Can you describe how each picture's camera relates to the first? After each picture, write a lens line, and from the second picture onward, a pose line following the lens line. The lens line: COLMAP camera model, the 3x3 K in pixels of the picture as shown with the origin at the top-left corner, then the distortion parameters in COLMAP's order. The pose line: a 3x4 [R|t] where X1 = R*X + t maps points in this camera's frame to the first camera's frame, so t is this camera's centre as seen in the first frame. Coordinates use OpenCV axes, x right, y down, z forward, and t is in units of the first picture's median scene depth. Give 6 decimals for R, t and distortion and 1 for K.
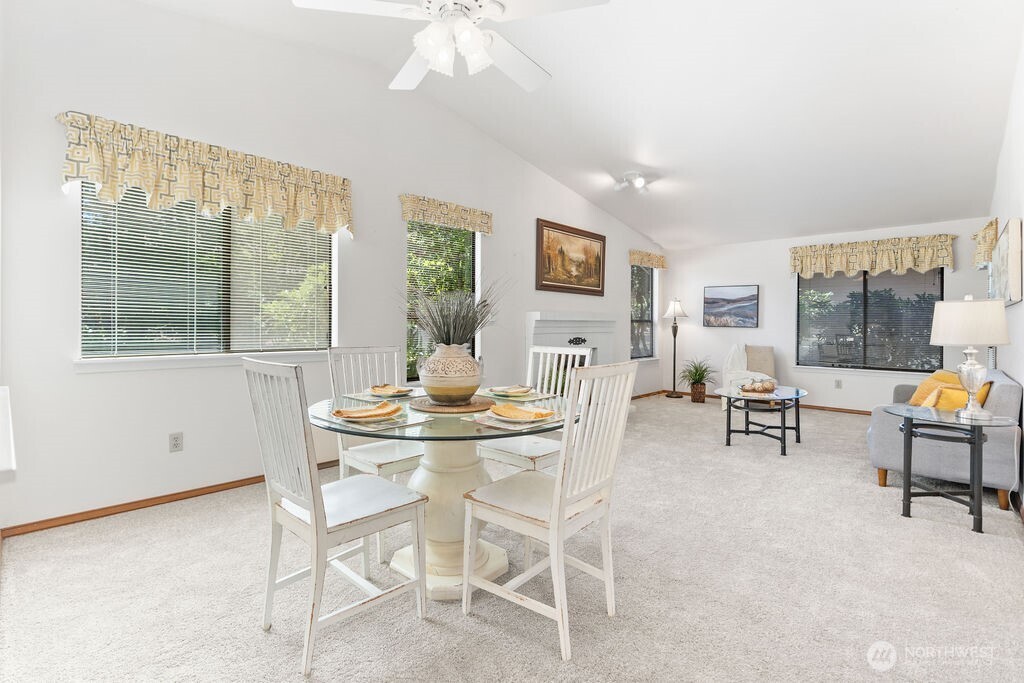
lens RADIAL K [[472.8, 0, 509.5], [0, 472.8, 321.3], [0, 0, 1]] dist [-0.003998, 0.000460]
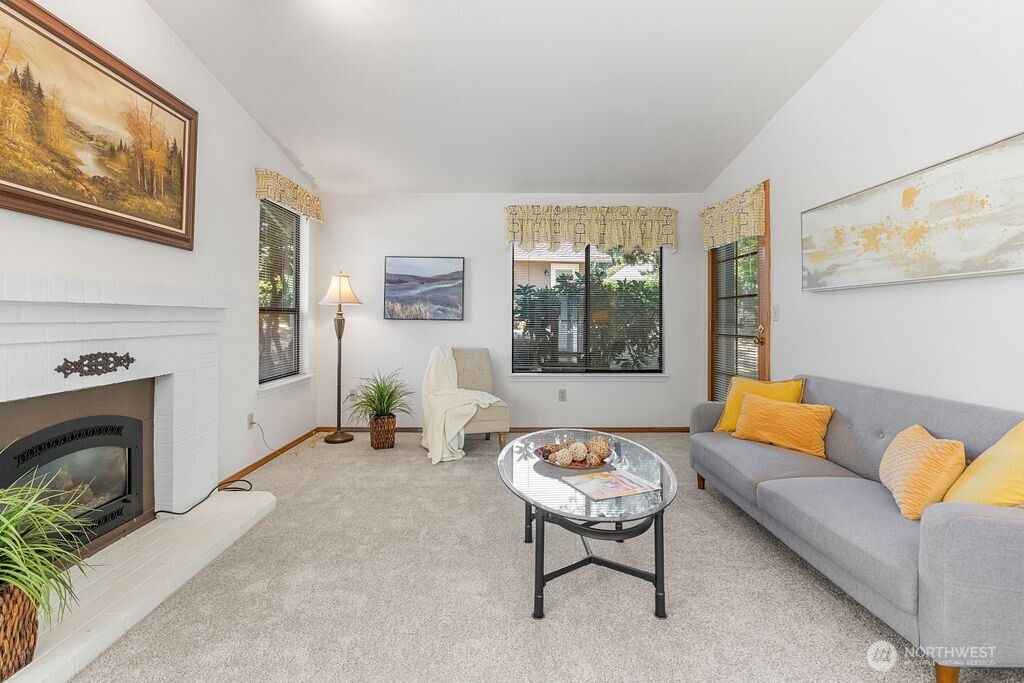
lens RADIAL K [[477.5, 0, 507.6], [0, 477.5, 314.9], [0, 0, 1]] dist [-0.003871, 0.001603]
pose [[0.730766, -0.001182, 0.682628, 0.114370], [-0.000042, 0.999998, 0.001776, 0.004582], [-0.682629, -0.001326, 0.730764, 0.496376]]
